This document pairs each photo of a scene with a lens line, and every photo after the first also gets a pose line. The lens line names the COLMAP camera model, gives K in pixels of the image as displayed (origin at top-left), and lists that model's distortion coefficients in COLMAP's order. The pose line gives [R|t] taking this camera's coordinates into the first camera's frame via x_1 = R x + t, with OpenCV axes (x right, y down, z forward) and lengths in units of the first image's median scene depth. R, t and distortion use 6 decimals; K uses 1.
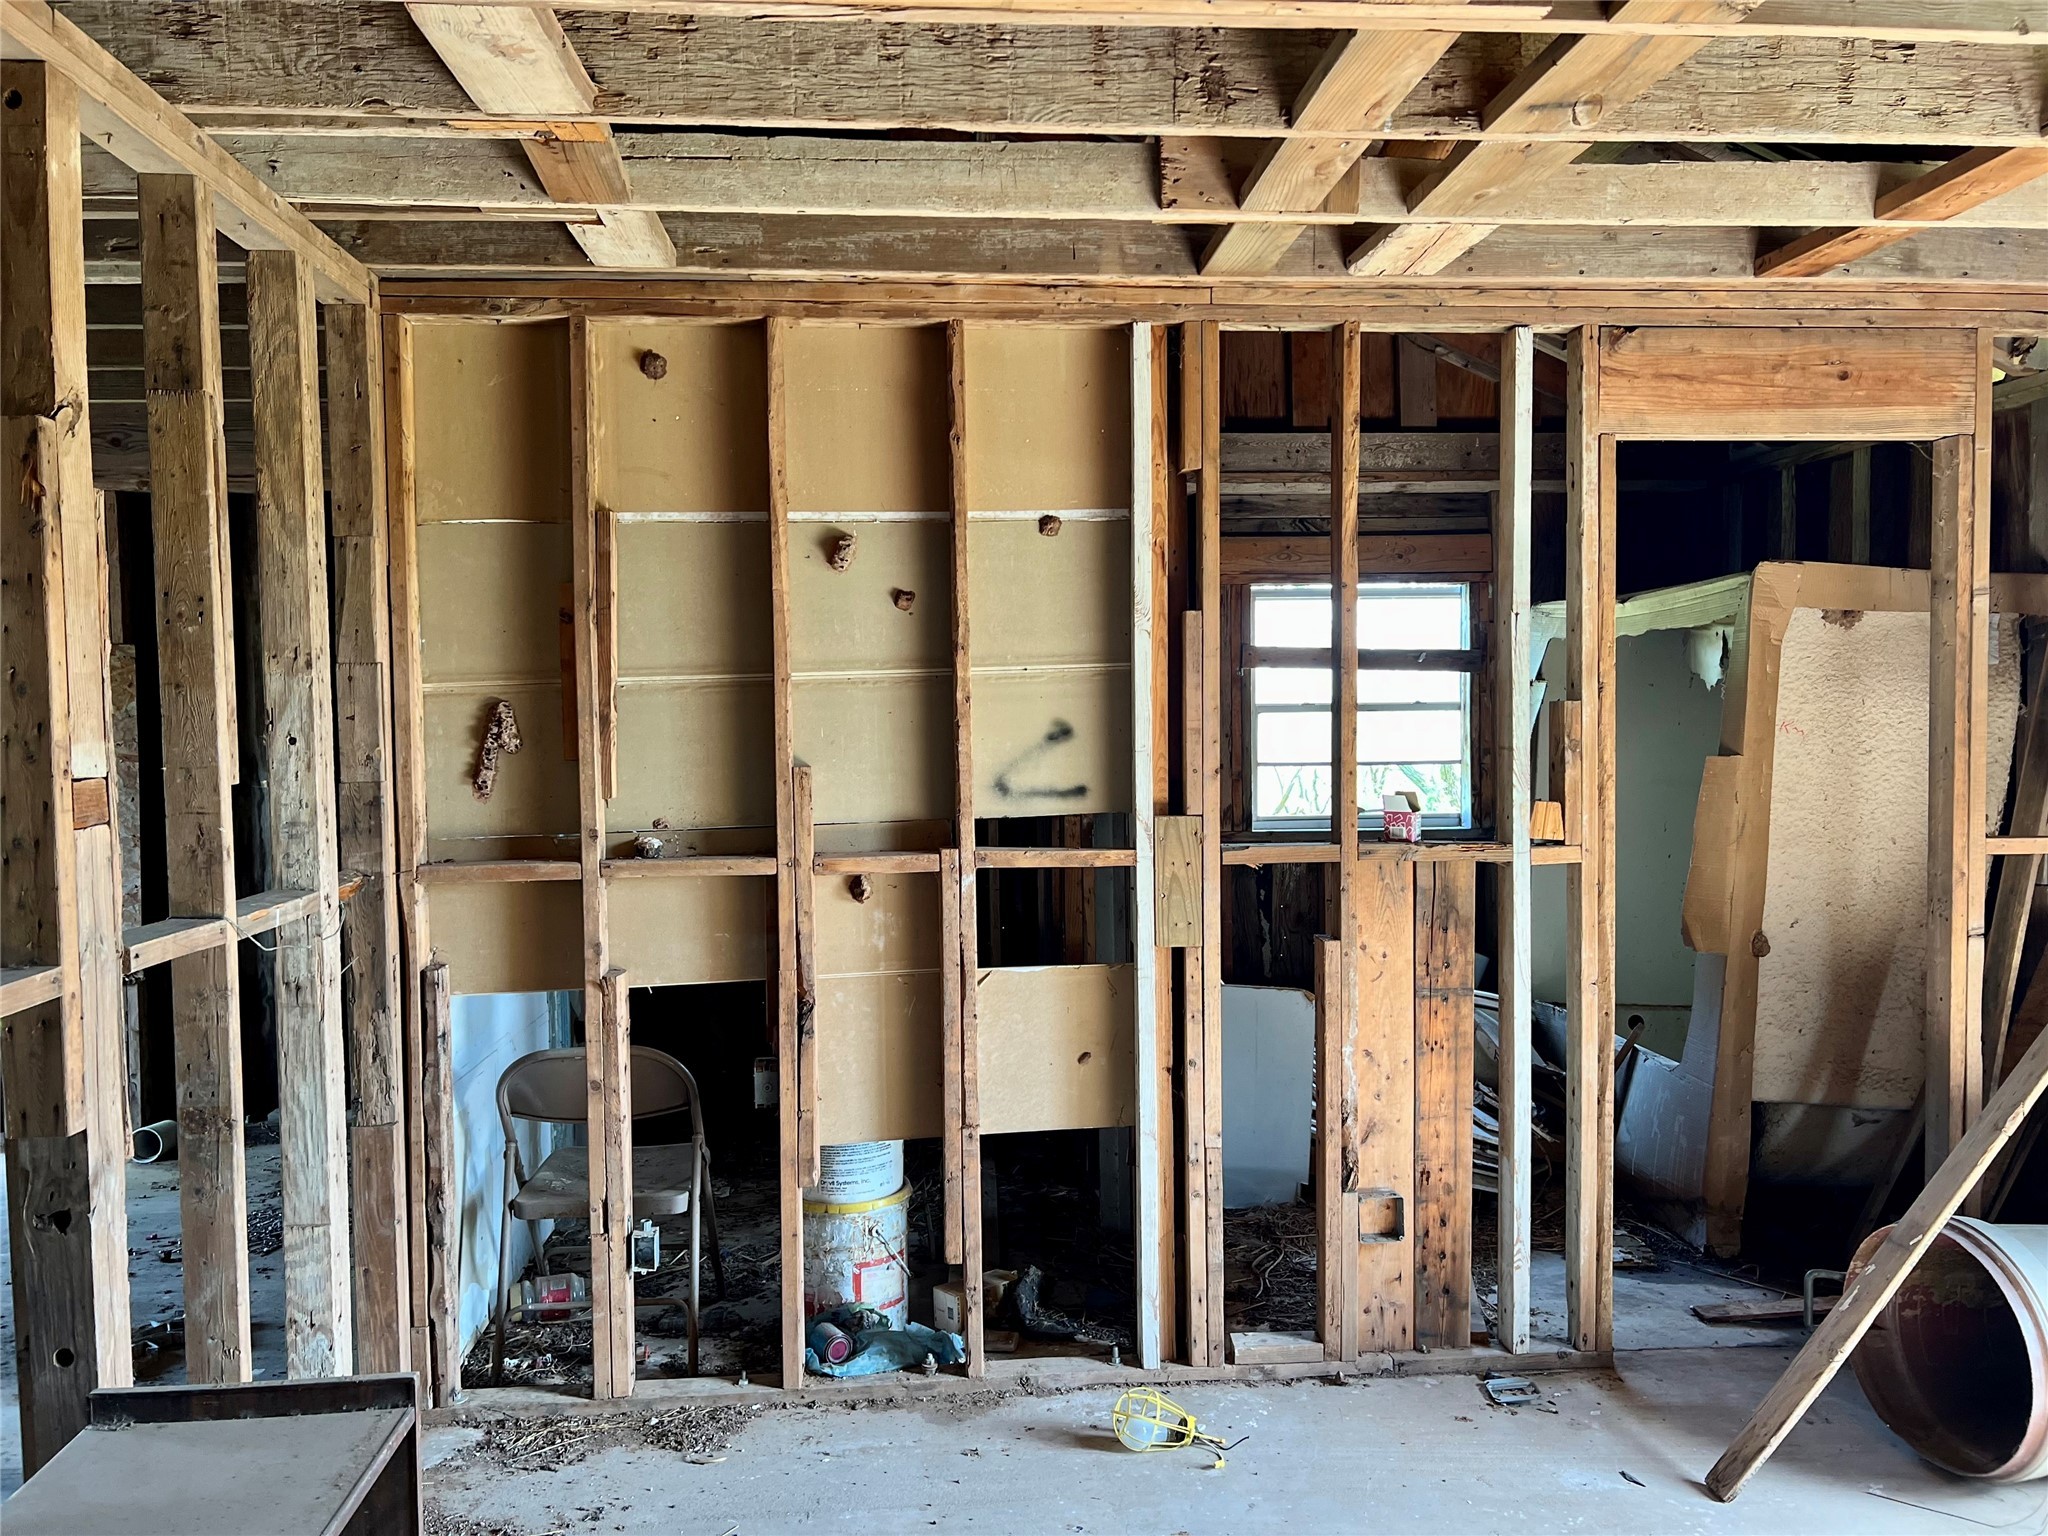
lens RADIAL K [[1540.5, 0, 1018.0], [0, 1540.5, 772.1], [0, 0, 1]] dist [0.049292, -0.058197]
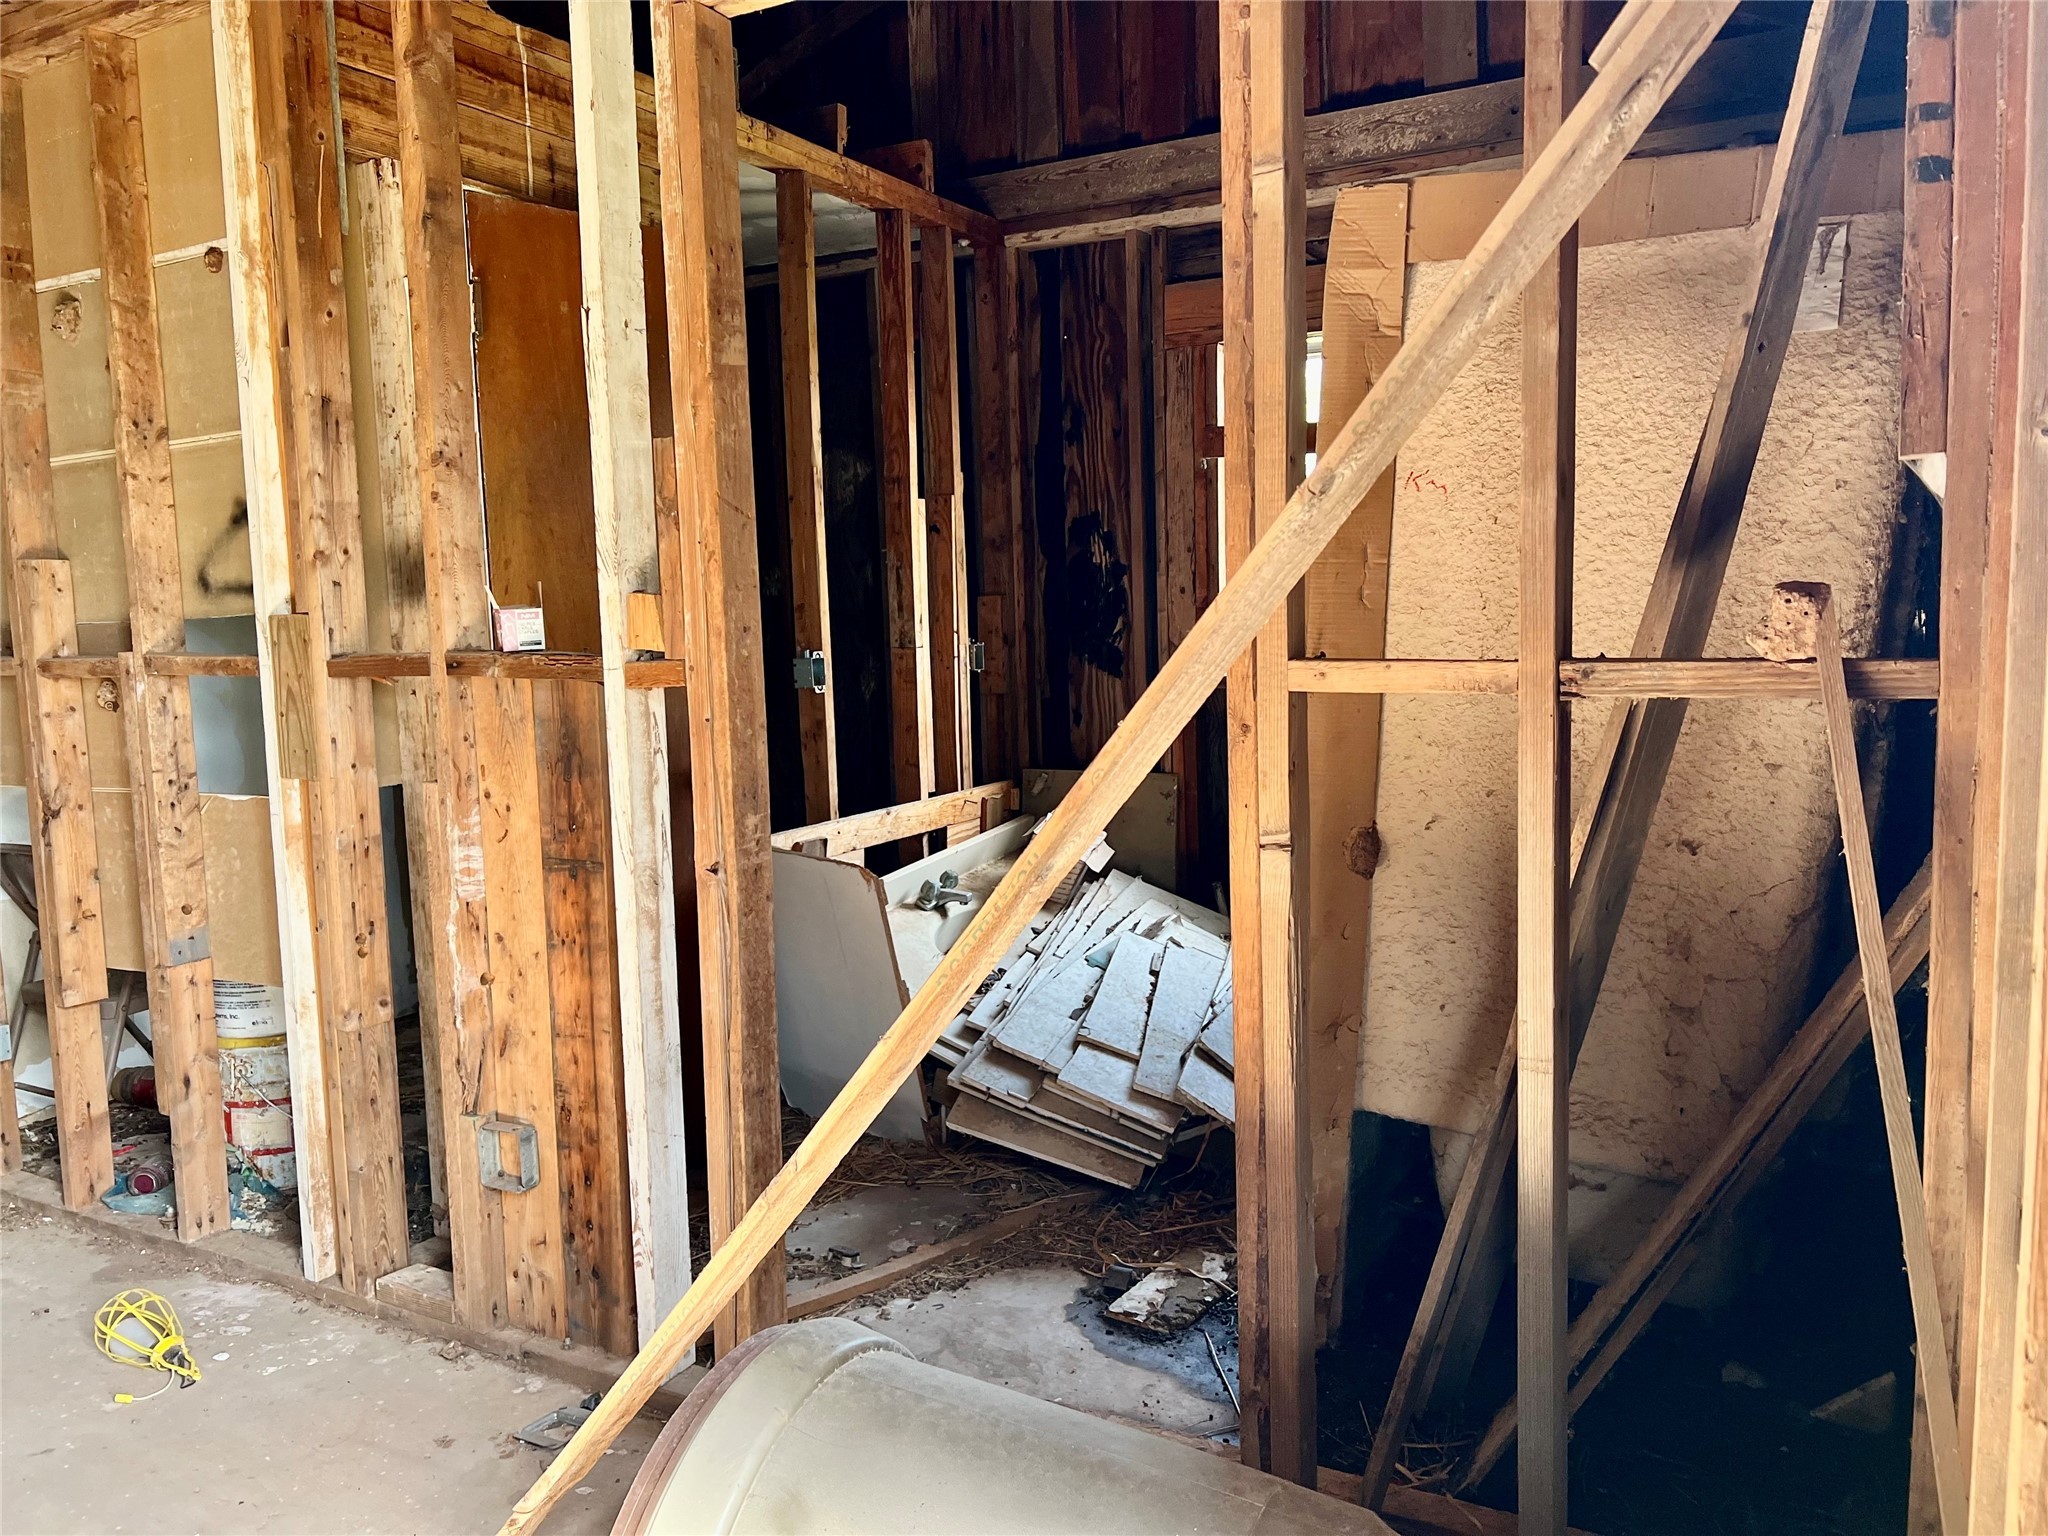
lens RADIAL K [[1540.5, 0, 1029.0], [0, 1540.5, 756.3], [0, 0, 1]] dist [0.049292, -0.058197]
pose [[0.826259, 0.049221, -0.561136, 0.856317], [-0.009148, 0.997216, 0.074003, 0.038352], [0.563216, -0.056013, 0.824409, 0.541048]]
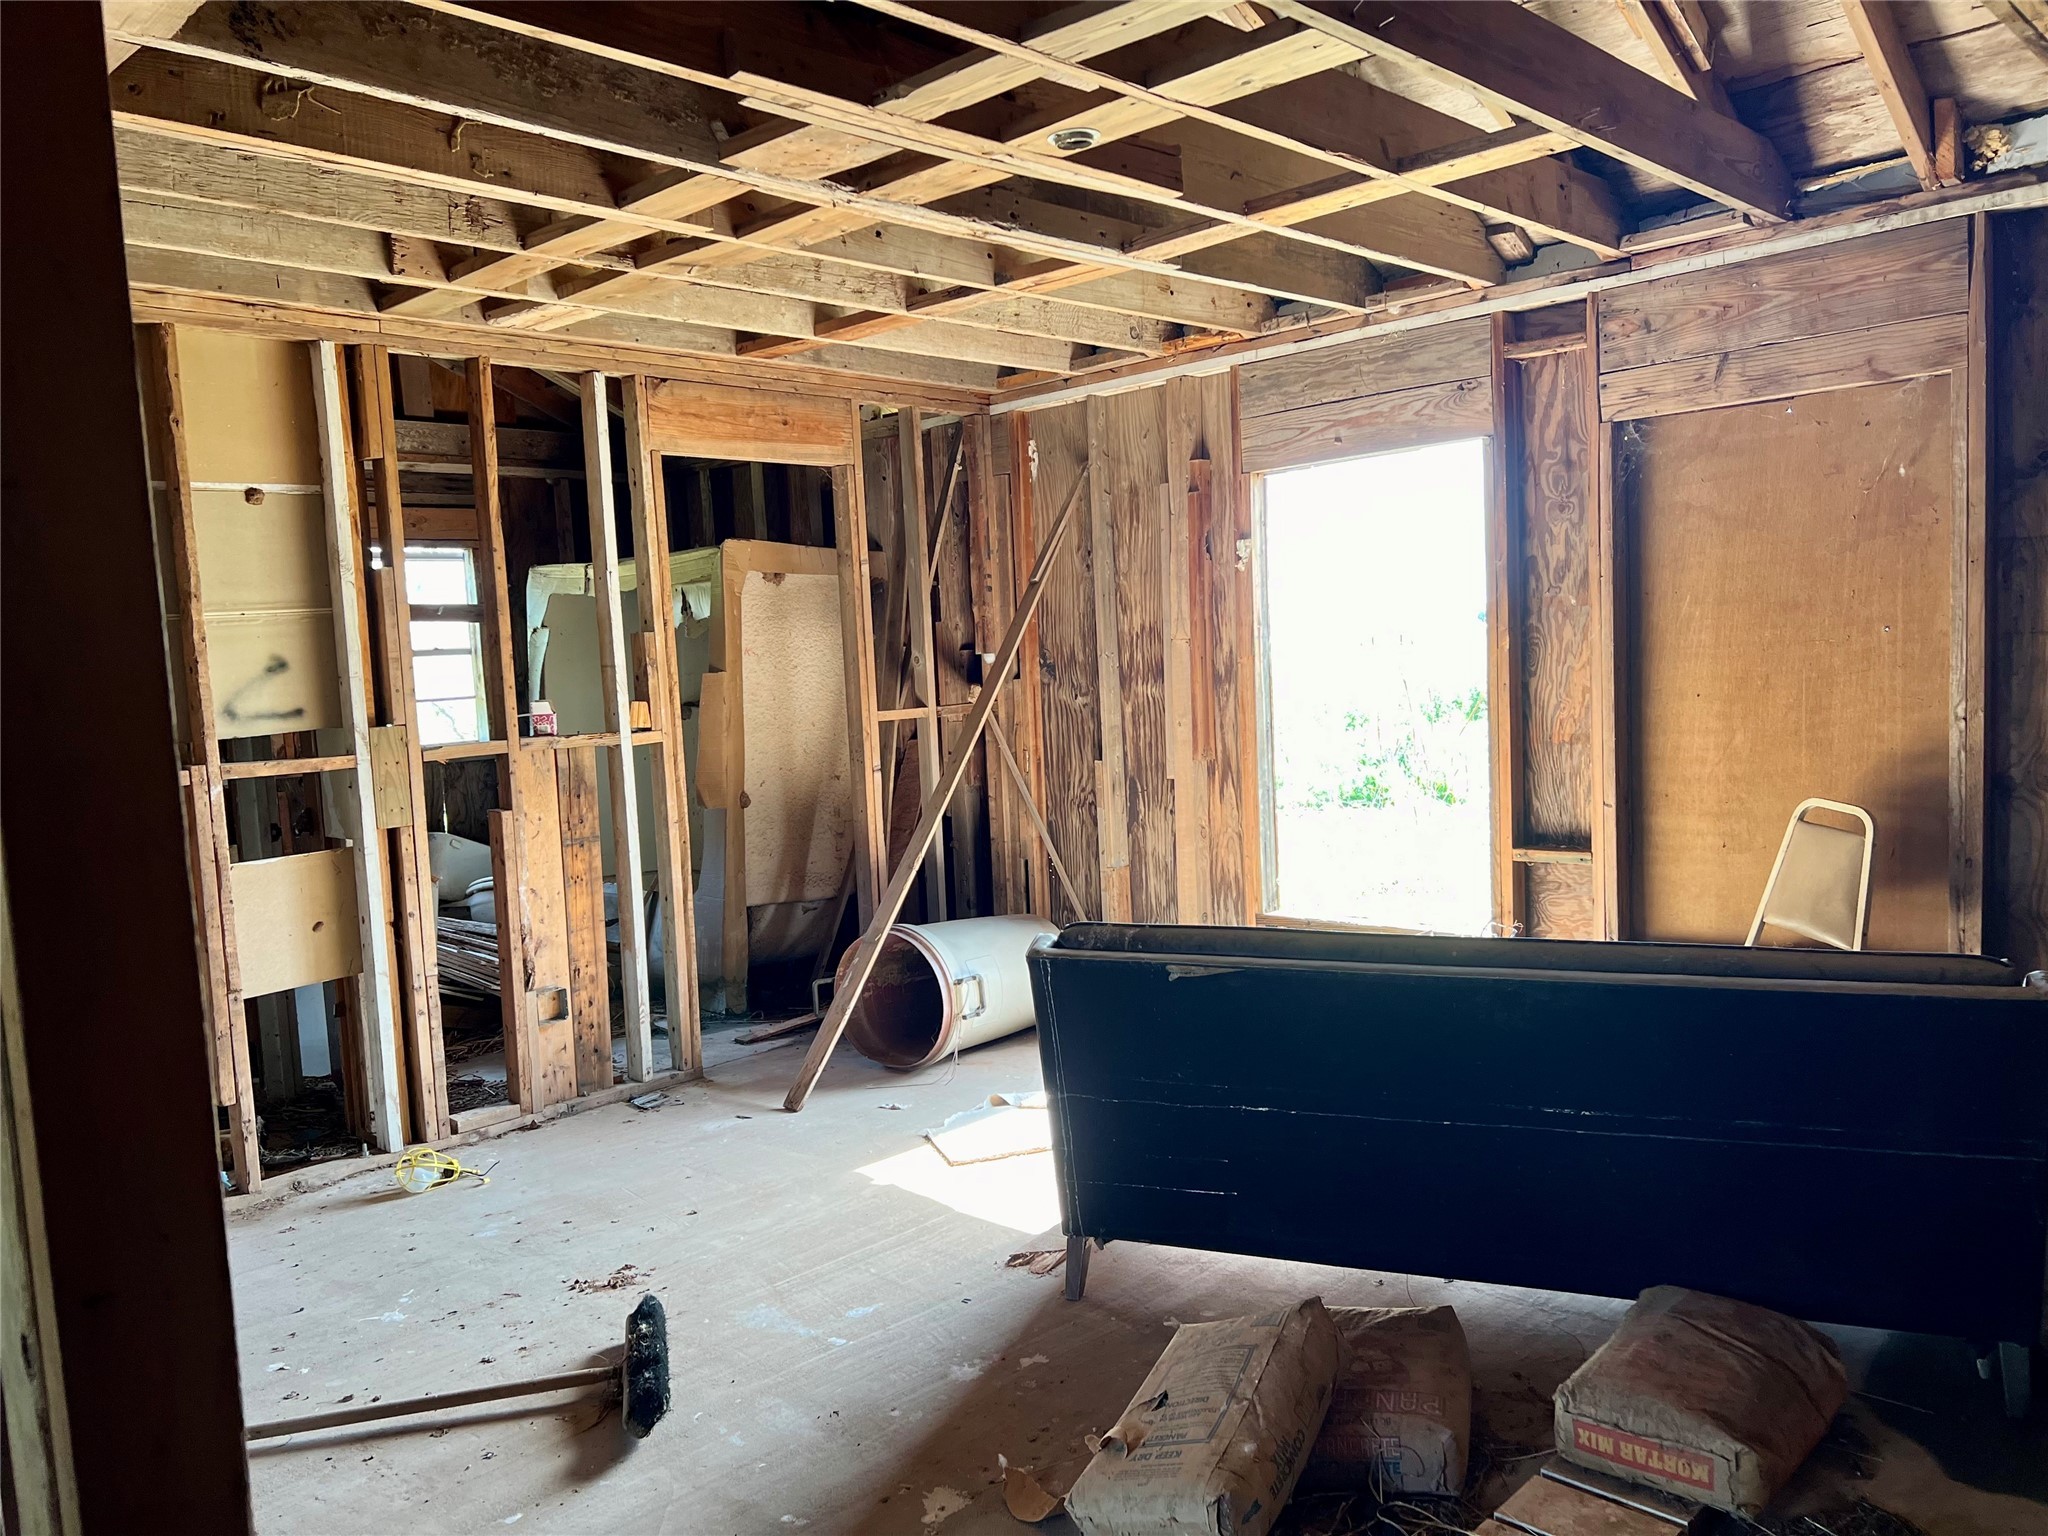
lens RADIAL K [[1540.5, 0, 1014.5], [0, 1540.5, 771.9], [0, 0, 1]] dist [0.049292, -0.058197]
pose [[0.742195, -0.081227, 0.665243, -0.368670], [0.067112, 0.996646, 0.046817, 0.040400], [-0.666815, 0.009898, 0.745157, -0.319618]]
